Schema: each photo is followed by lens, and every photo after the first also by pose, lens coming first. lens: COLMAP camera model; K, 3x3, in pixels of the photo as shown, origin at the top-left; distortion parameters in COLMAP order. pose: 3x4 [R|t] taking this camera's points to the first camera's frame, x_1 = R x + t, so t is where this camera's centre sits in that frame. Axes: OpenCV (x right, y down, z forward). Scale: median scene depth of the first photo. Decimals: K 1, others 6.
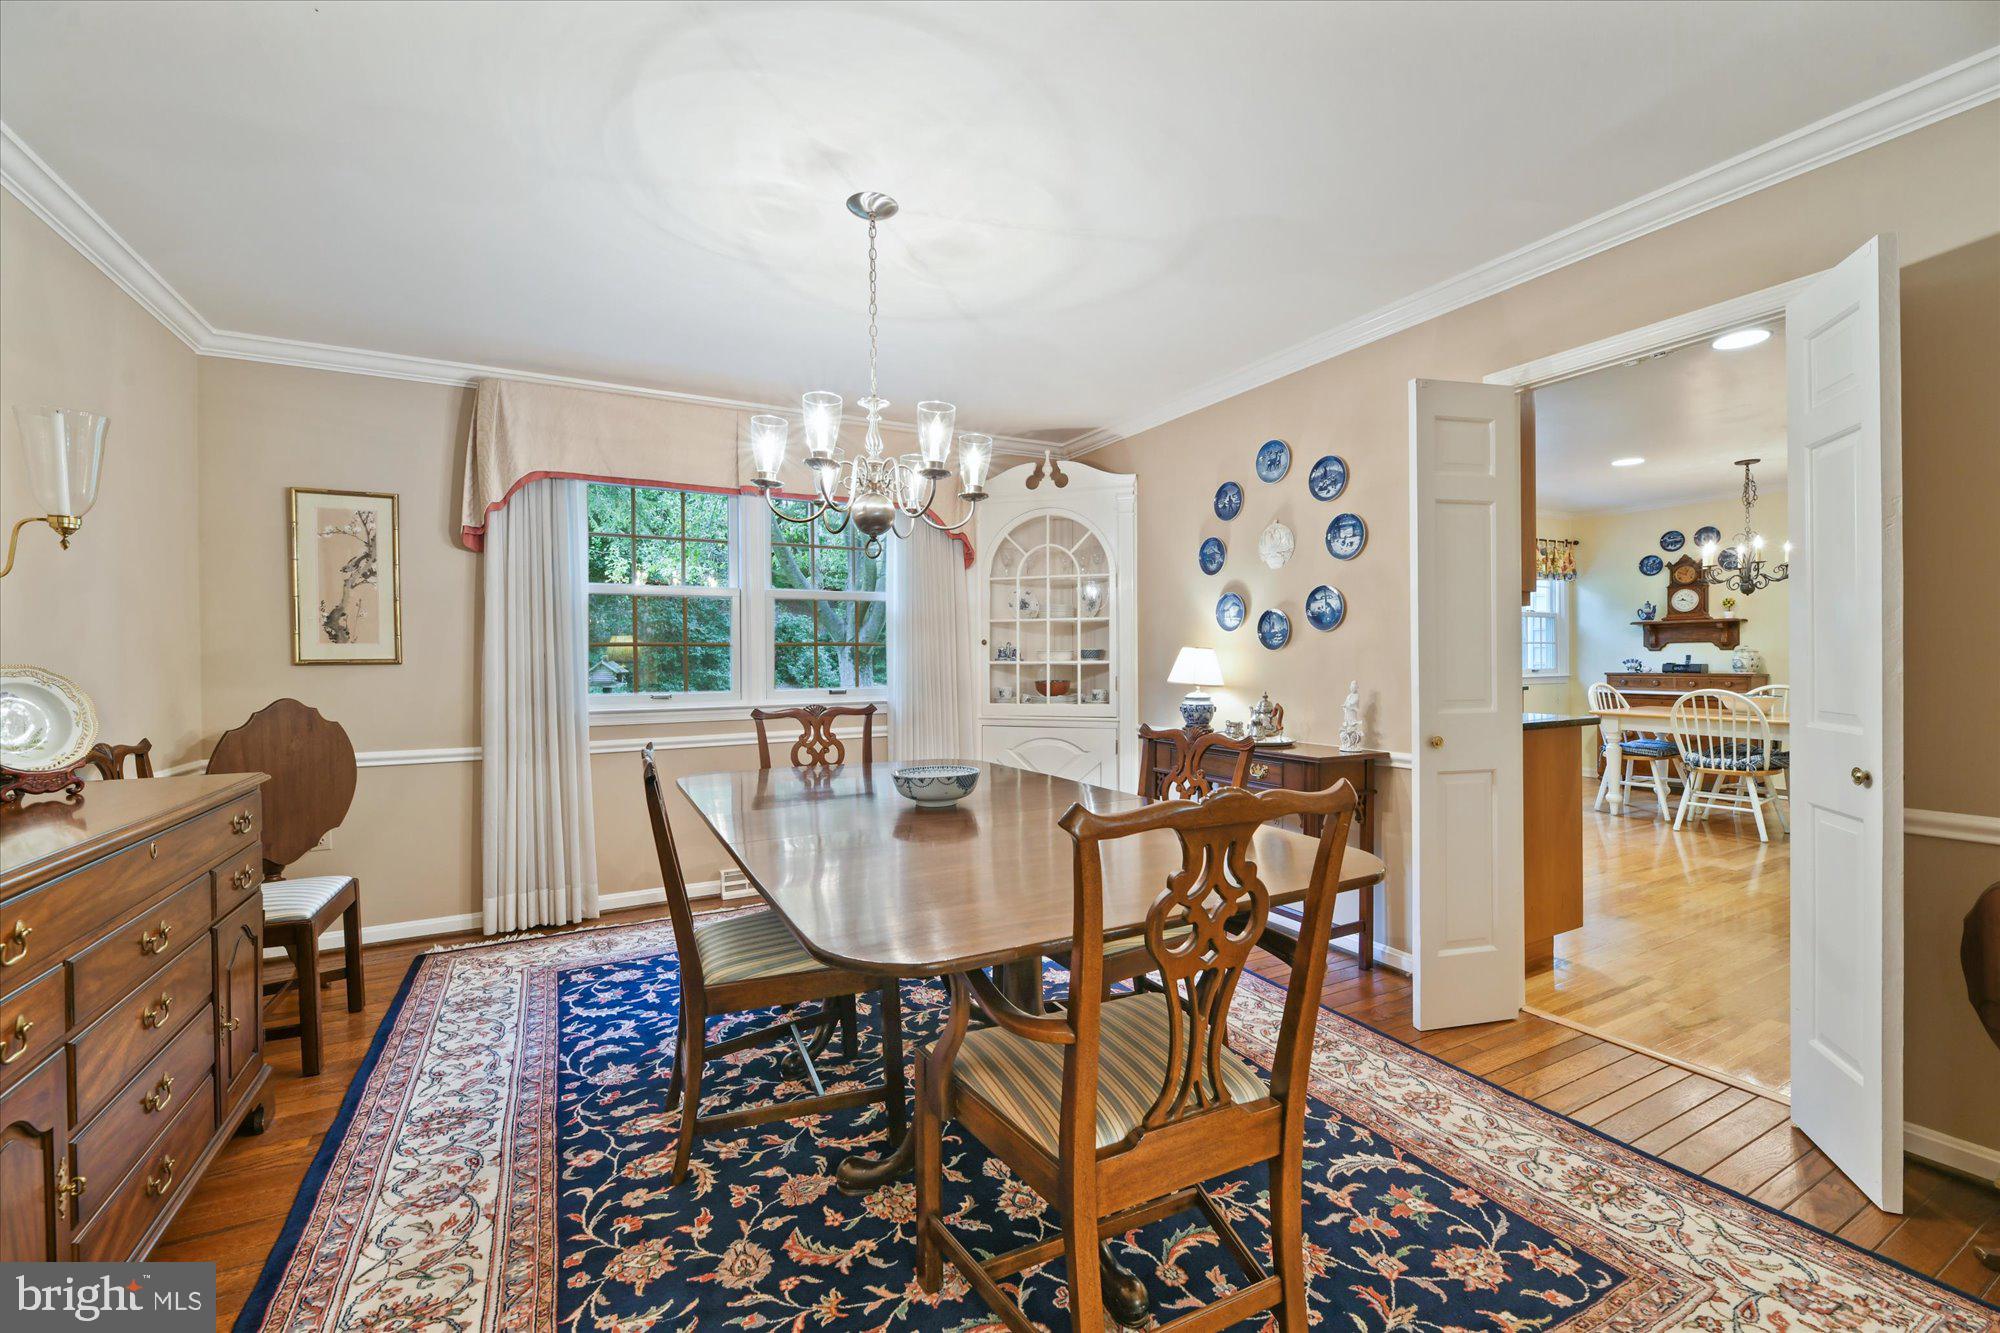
lens RADIAL K [[820.5, 0, 982.4], [0, 820.5, 664.2], [0, 0, 1]] dist [-0.010876, -0.003141]
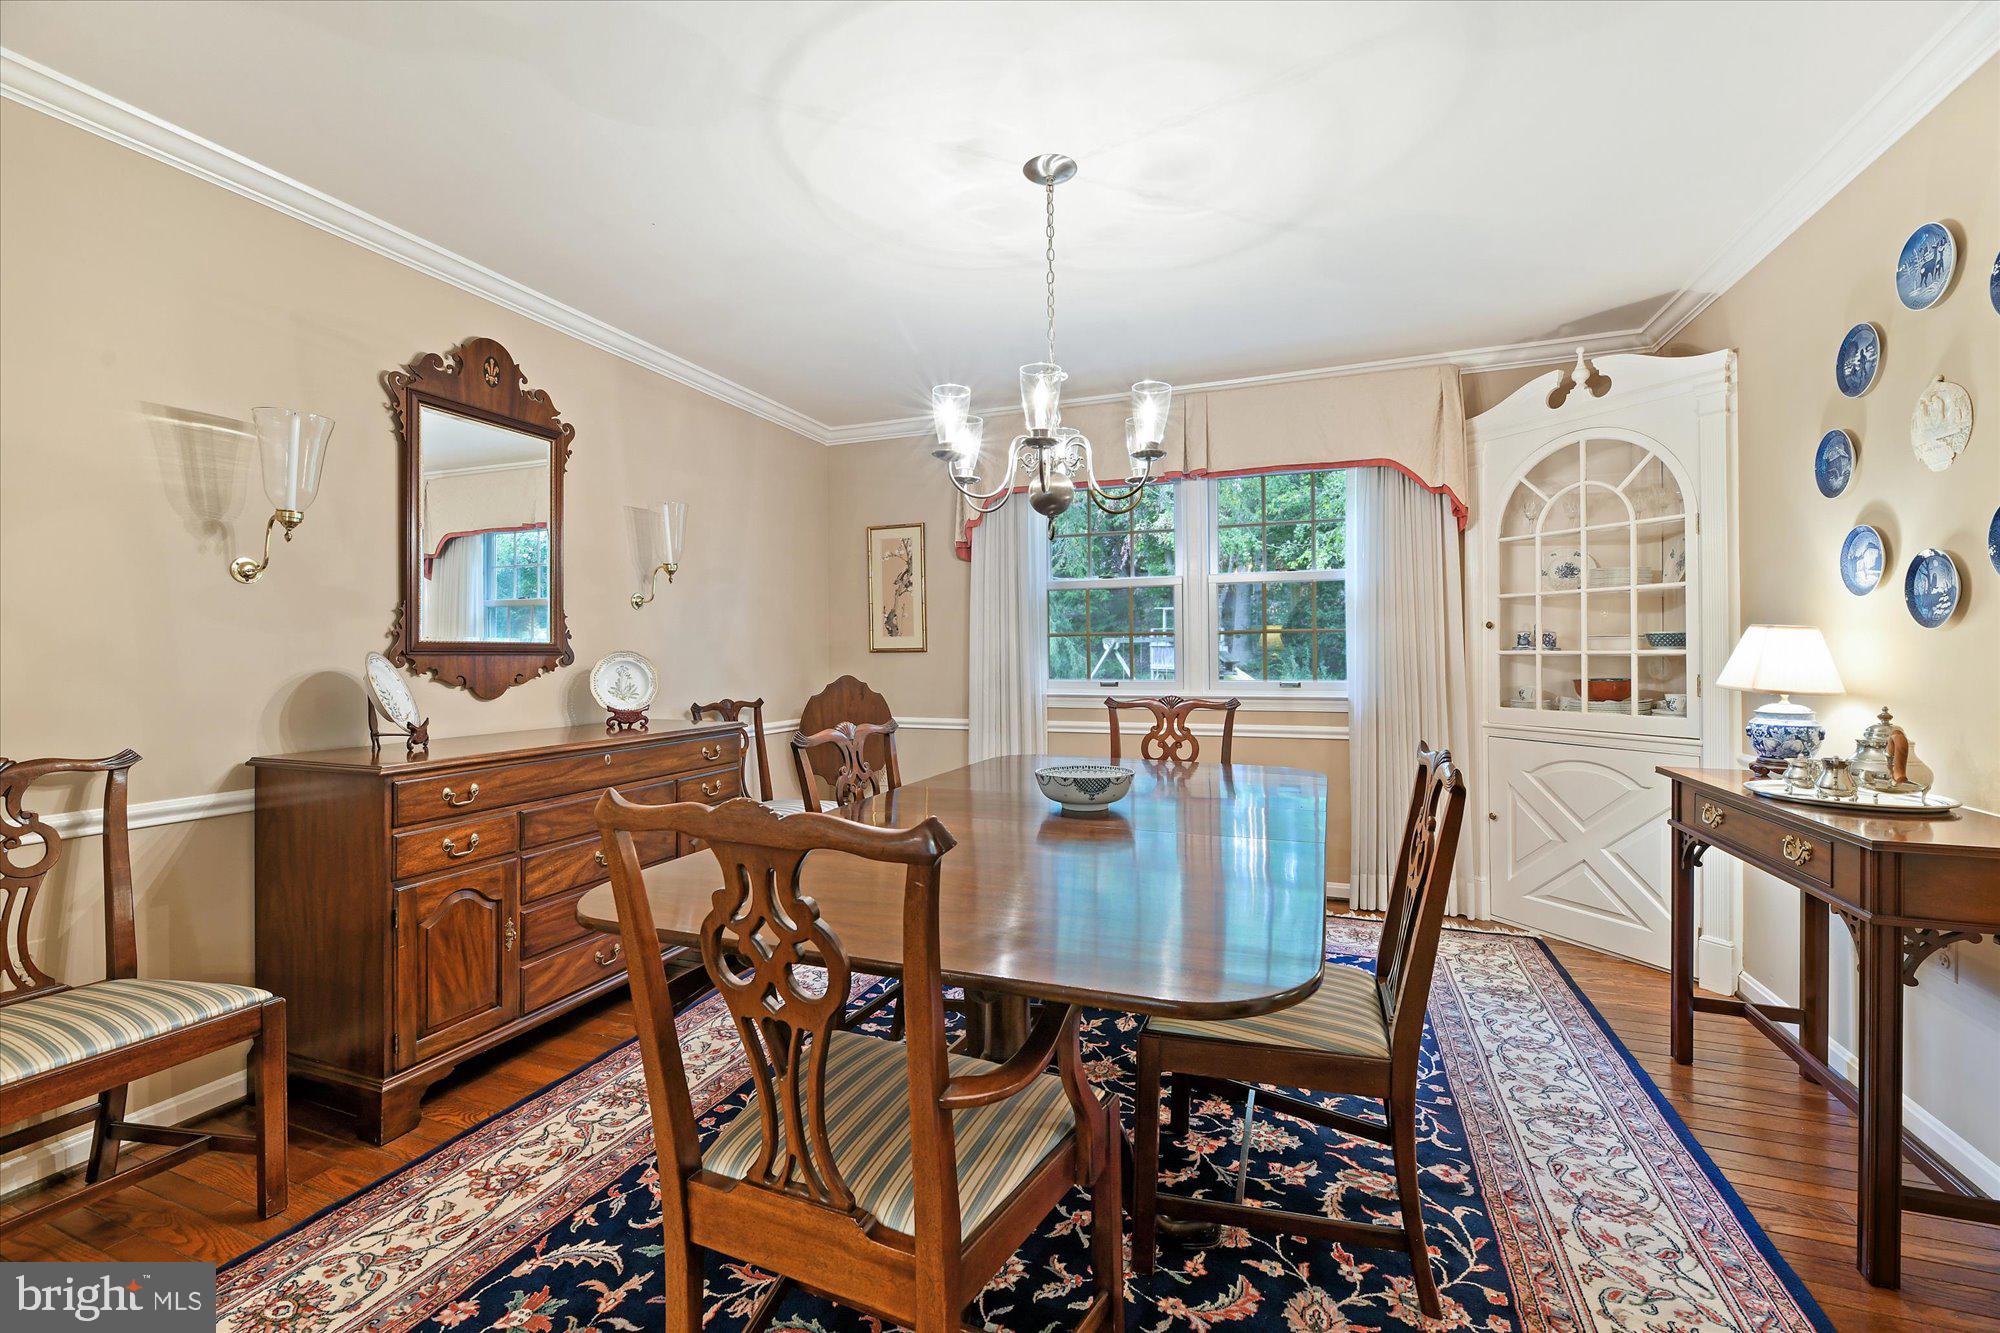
lens RADIAL K [[820.5, 0, 992.6], [0, 820.5, 648.6], [0, 0, 1]] dist [-0.010876, -0.003141]
pose [[0.649649, -0.000769, -0.760234, 0.359241], [-0.004614, 0.999977, -0.004955, 0.000621], [0.760220, 0.006727, 0.649631, 0.222379]]
